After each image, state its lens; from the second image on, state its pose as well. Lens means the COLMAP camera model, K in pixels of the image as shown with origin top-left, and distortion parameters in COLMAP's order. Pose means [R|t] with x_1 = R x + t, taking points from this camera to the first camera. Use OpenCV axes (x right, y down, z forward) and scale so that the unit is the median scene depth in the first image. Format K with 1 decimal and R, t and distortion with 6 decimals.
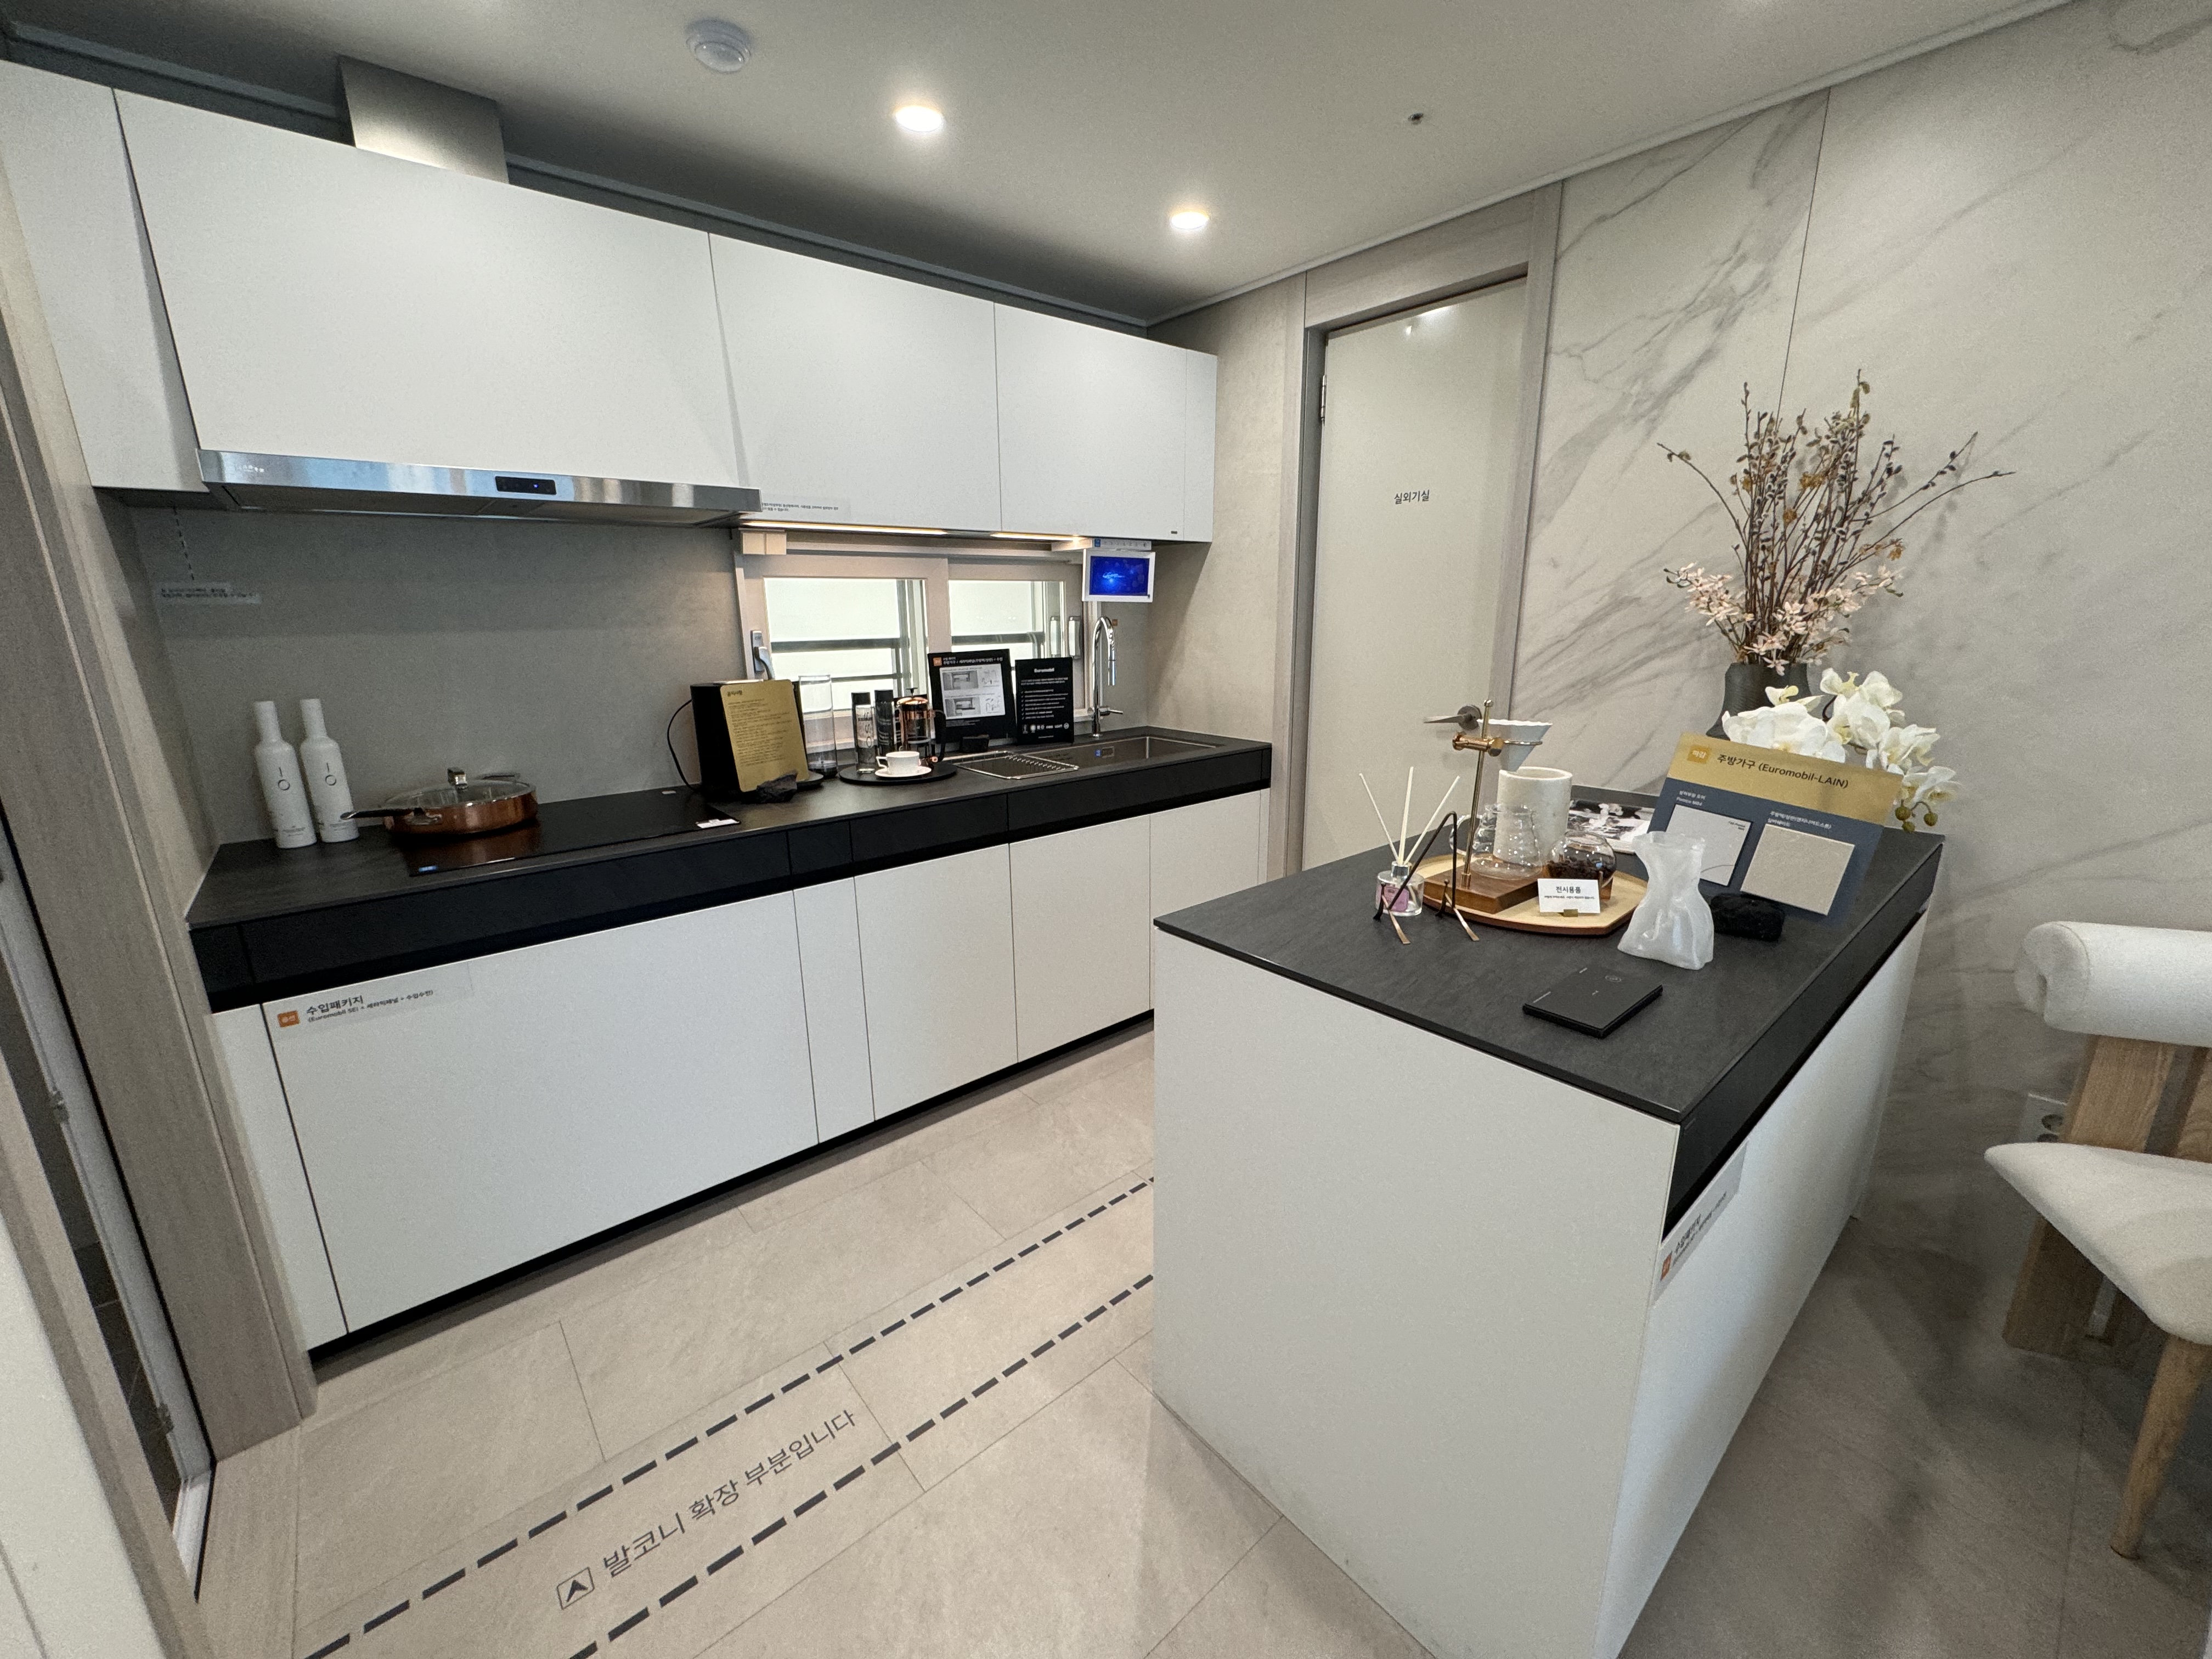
lens RADIAL K [[885.3, 0, 1109.1], [0, 885.3, 830.0], [0, 0, 1]] dist [-0.004138, 0.000633]
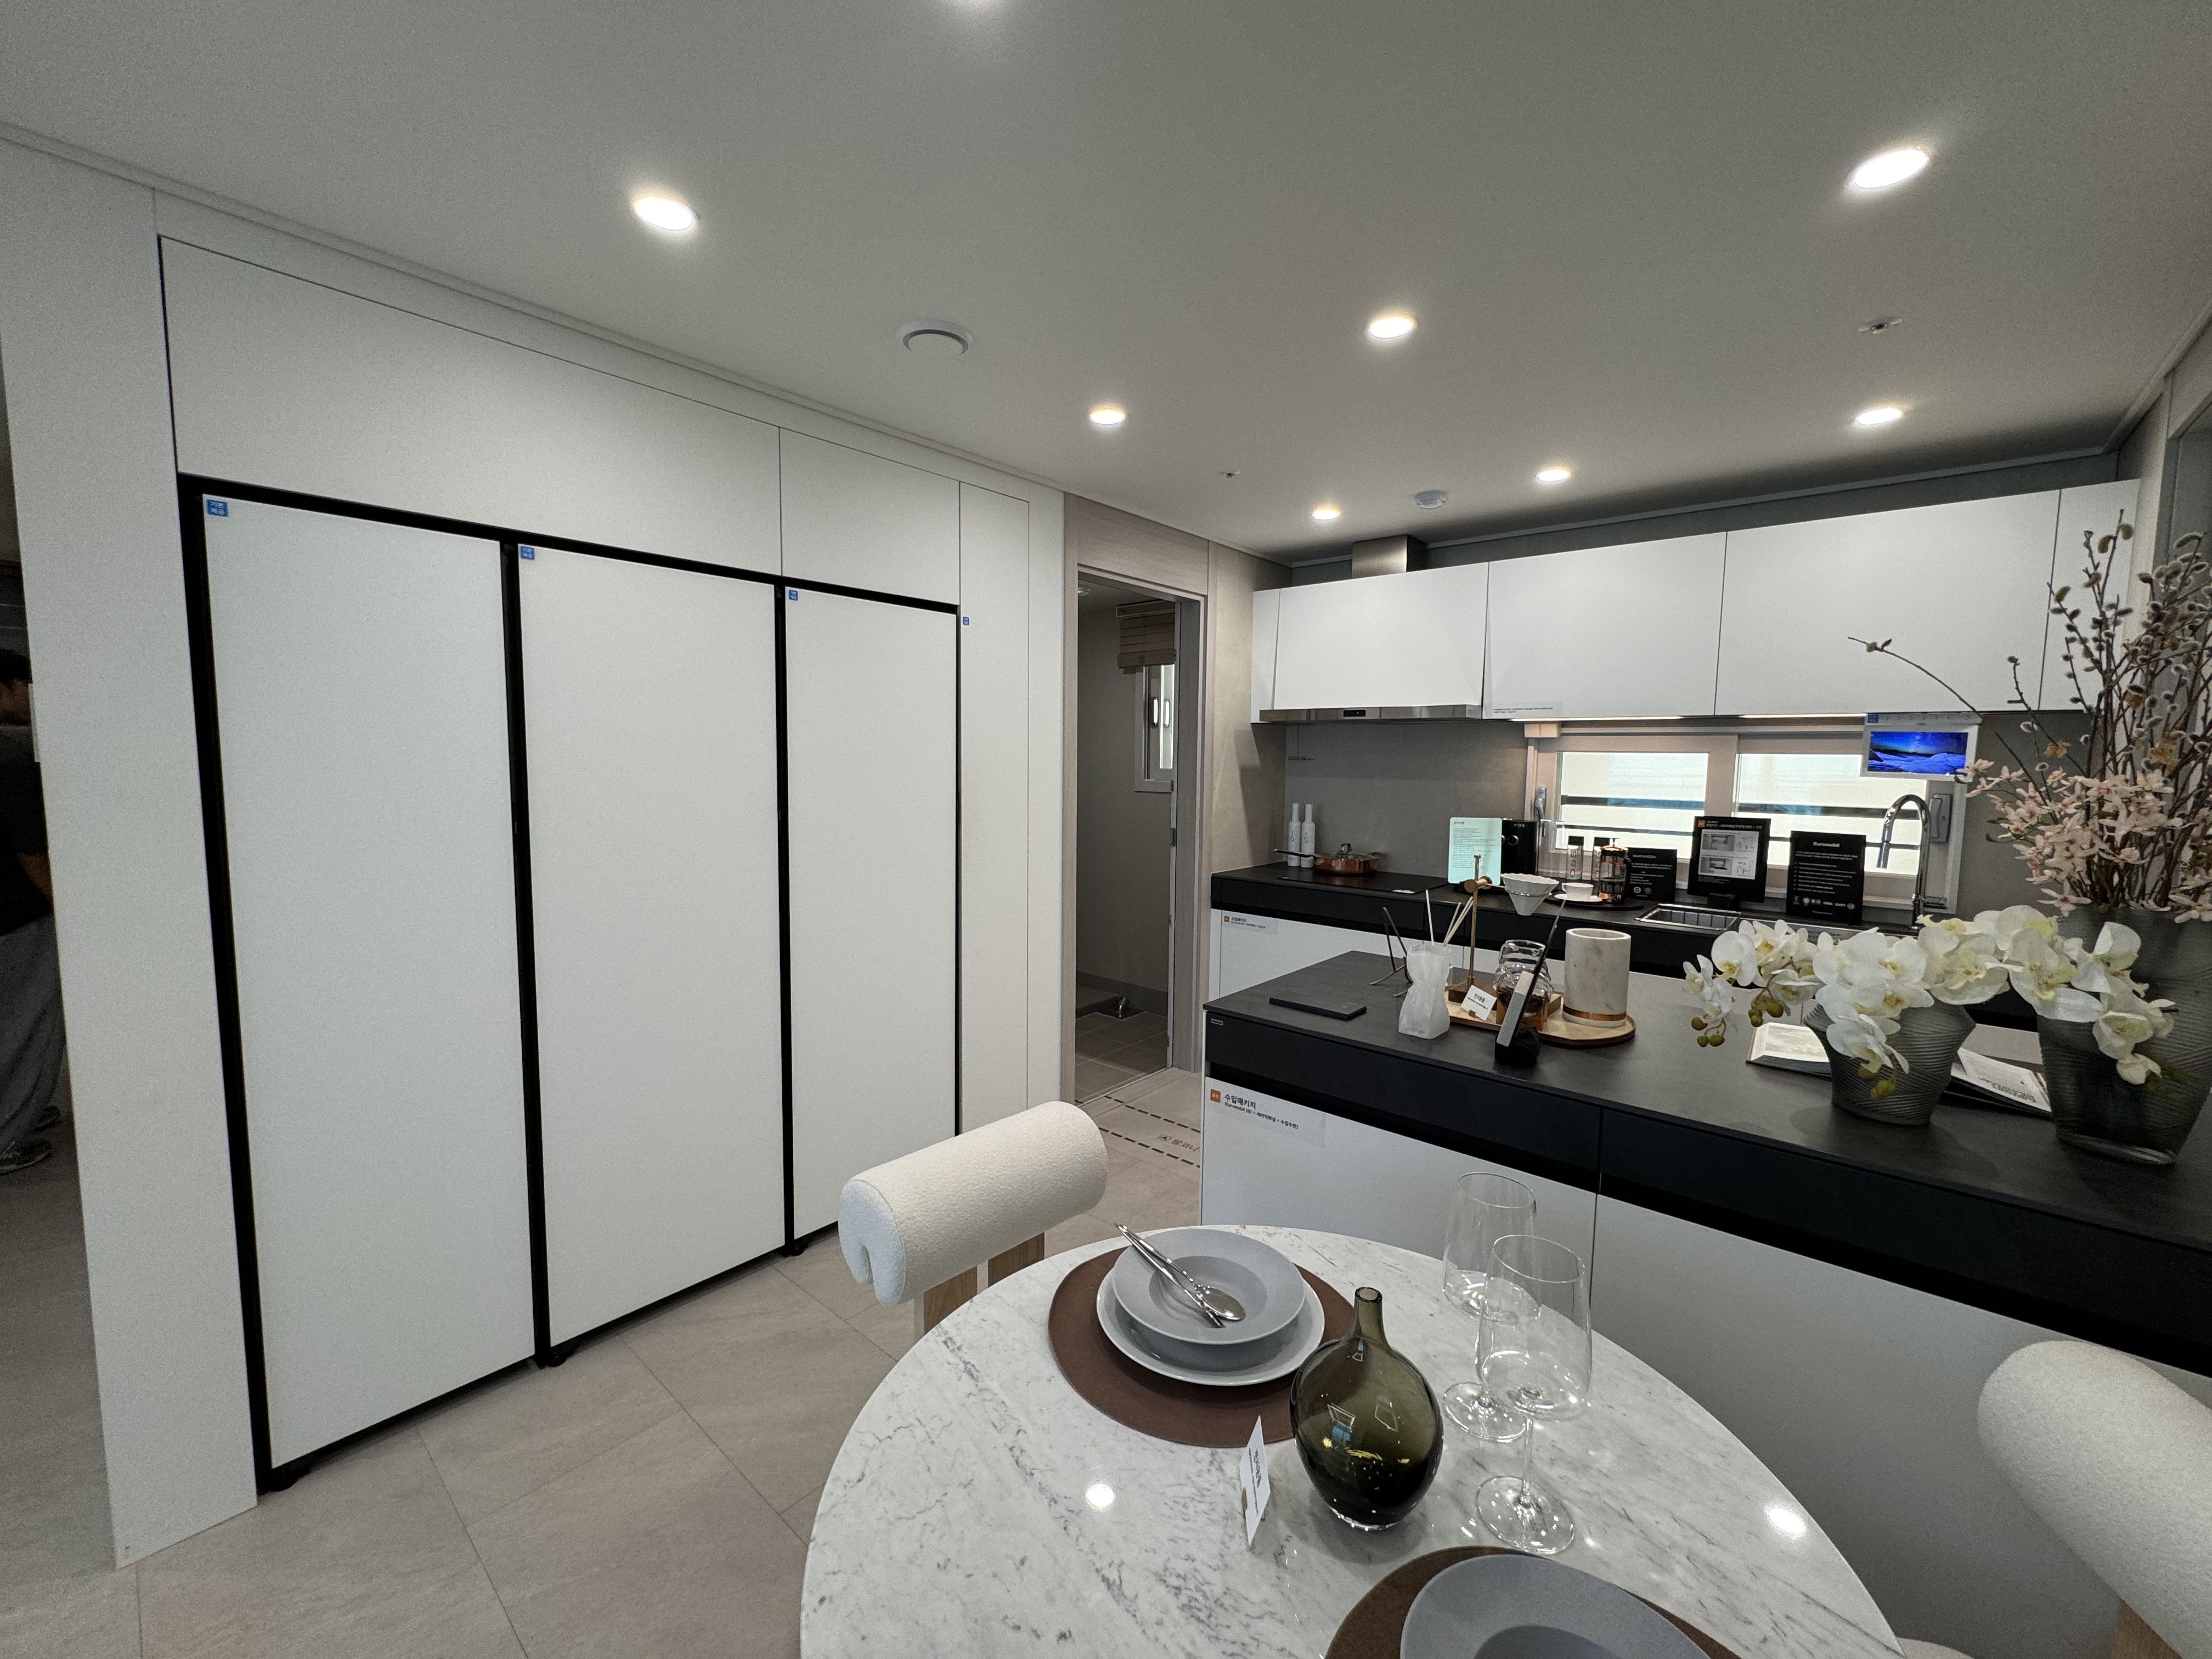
lens RADIAL K [[885.3, 0, 1105.9], [0, 885.3, 826.9], [0, 0, 1]] dist [-0.004138, 0.000633]
pose [[0.144653, 0.096074, -0.984807, 0.941488], [-0.256121, 0.964991, 0.056521, -0.062723], [0.955760, 0.244054, 0.164195, 0.094593]]
